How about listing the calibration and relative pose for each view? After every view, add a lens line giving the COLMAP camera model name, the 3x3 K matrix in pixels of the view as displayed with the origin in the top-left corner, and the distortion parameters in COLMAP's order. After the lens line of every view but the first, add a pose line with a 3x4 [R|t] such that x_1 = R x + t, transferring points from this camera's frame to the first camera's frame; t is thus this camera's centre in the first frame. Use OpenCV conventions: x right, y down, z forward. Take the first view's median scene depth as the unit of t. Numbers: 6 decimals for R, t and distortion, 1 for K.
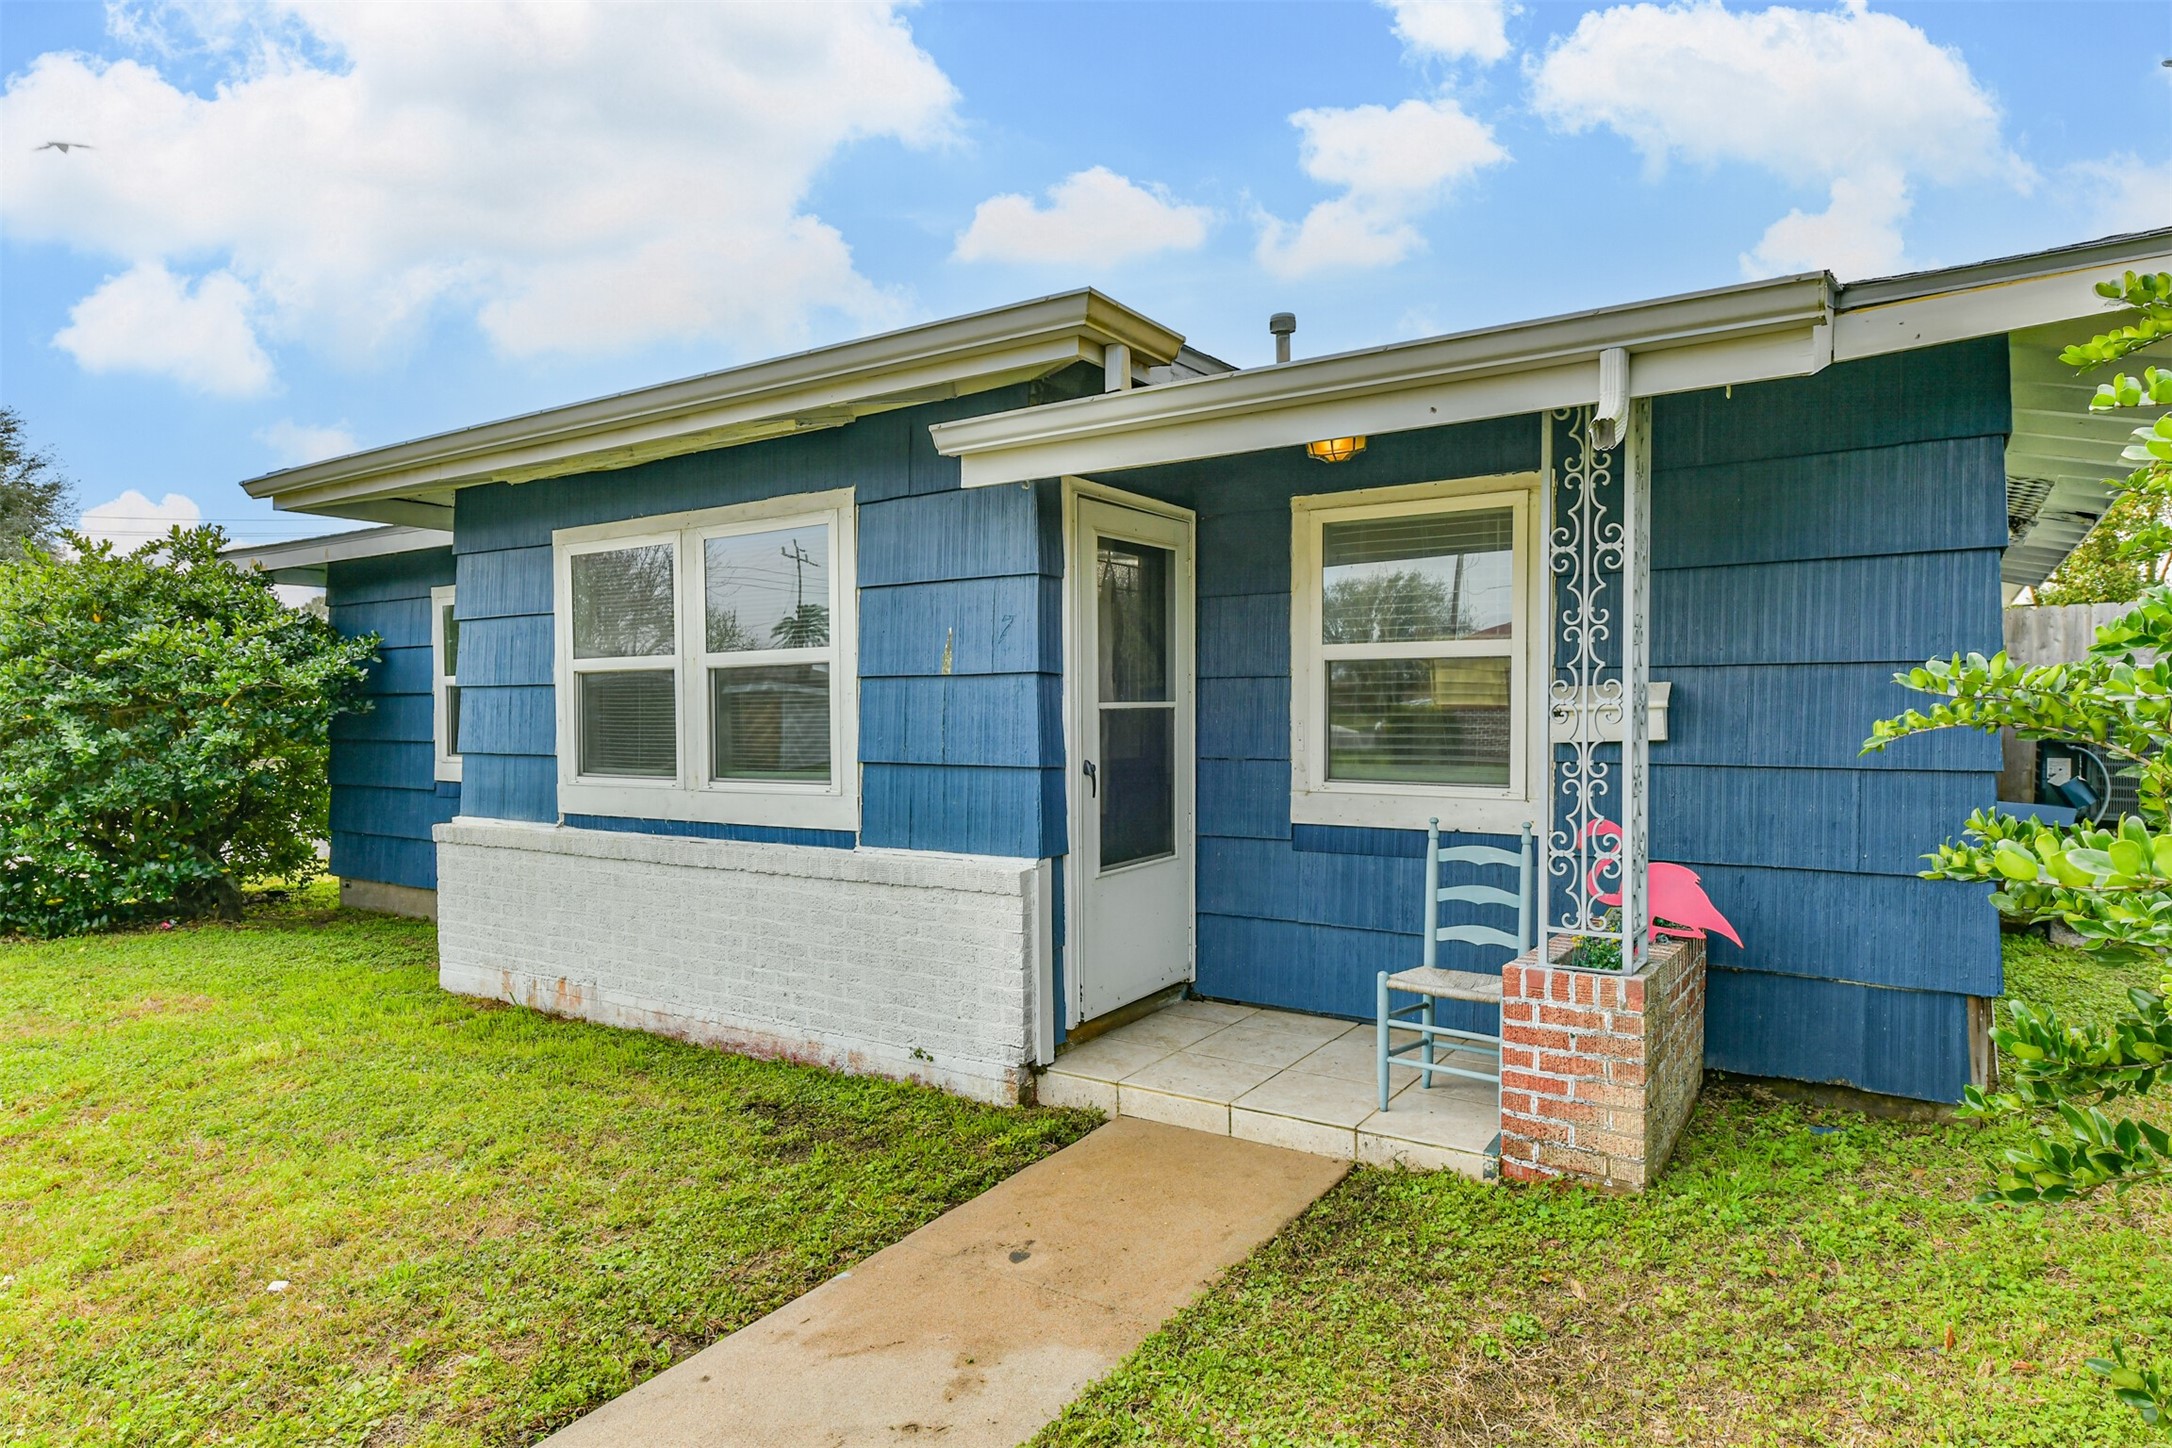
lens RADIAL K [[1236.3, 0, 1086.0], [0, 1236.3, 724.0], [0, 0, 1]] dist [0.003305, 0.000488]
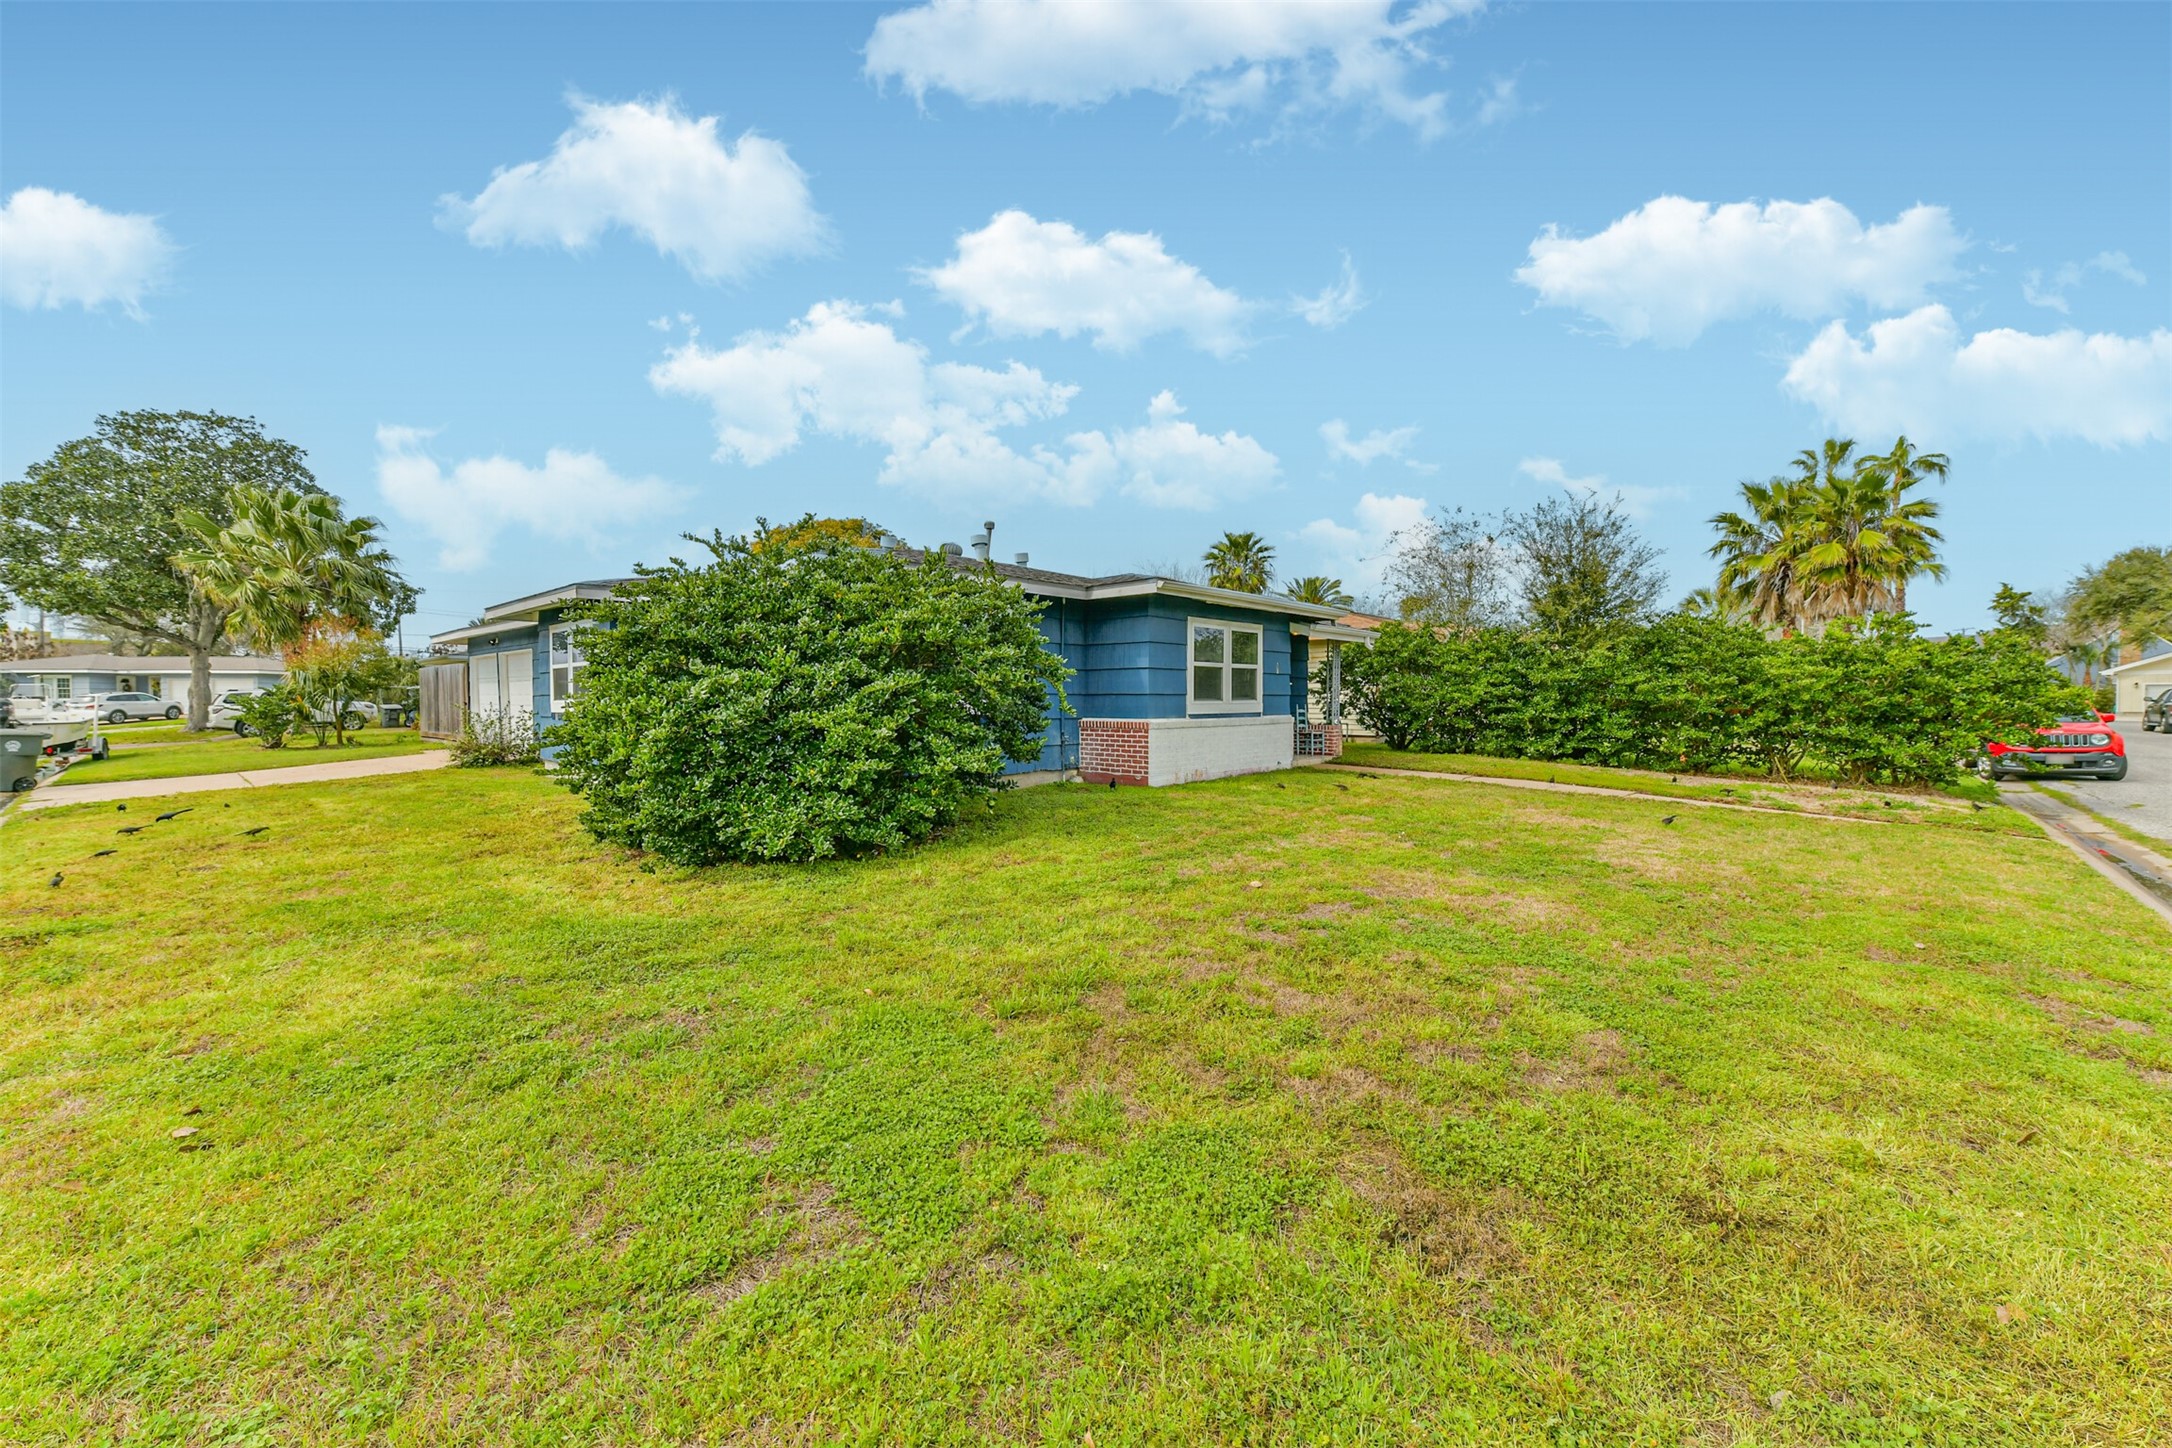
lens RADIAL K [[848.3, 0, 1082.2], [0, 848.3, 738.1], [0, 0, 1]] dist [-0.001014, -0.000106]
pose [[0.155080, -0.037140, 0.987204, -2.880086], [0.007552, 0.999308, 0.036409, 0.064378], [-0.987873, 0.001810, 0.155253, 1.130127]]
